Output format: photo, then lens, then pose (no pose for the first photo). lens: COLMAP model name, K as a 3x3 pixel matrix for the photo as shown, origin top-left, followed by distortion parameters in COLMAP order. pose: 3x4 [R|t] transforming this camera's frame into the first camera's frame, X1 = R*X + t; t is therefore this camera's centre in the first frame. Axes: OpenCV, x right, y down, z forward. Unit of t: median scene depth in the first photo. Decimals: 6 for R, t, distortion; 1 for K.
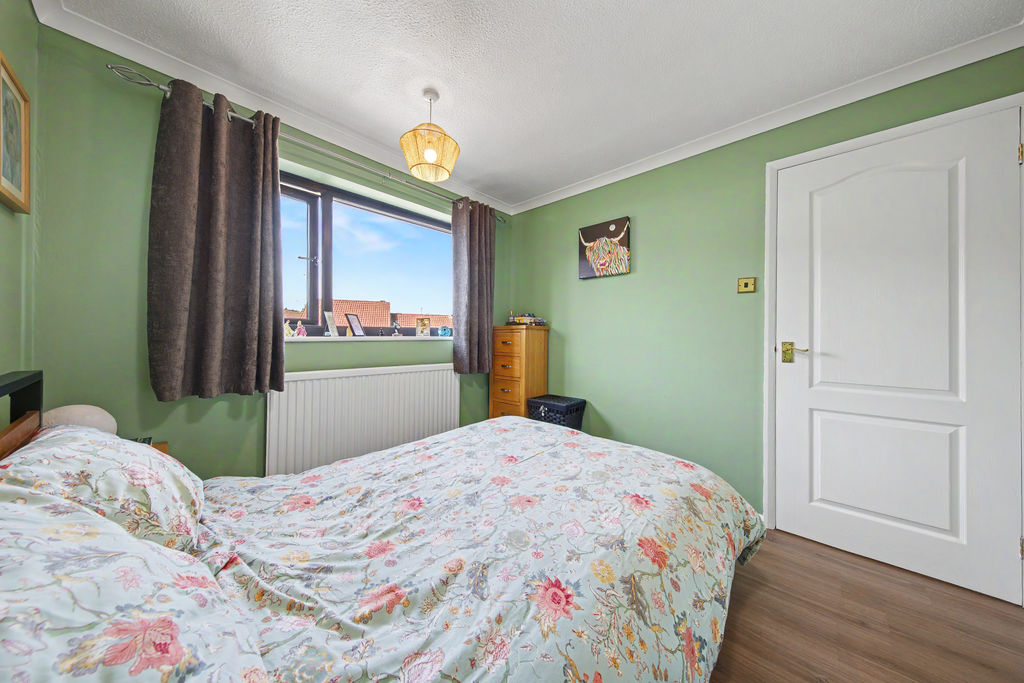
lens RADIAL K [[332.8, 0, 512.4], [0, 332.8, 339.0], [0, 0, 1]] dist [0.001555, 0.000000]
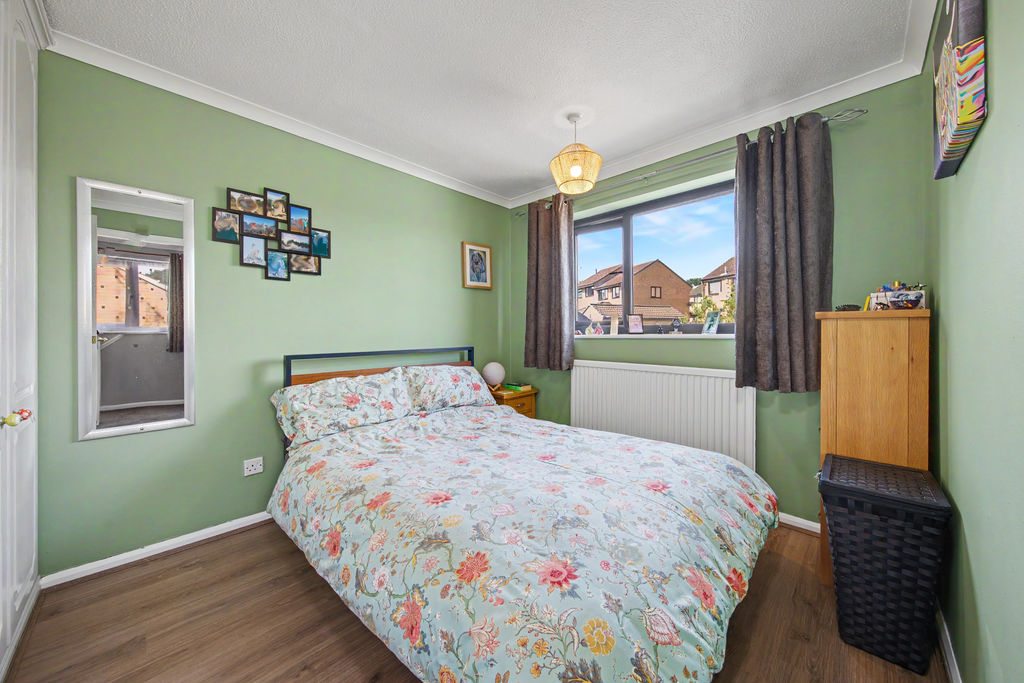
lens RADIAL K [[359.8, 0, 512.8], [0, 359.8, 334.0], [0, 0, 1]] dist [0.004422, -0.000207]
pose [[-0.024640, -0.004715, -0.999685, 1.132991], [-0.002549, 0.999986, -0.004653, -0.003228], [0.999693, 0.002434, -0.024651, 0.969756]]
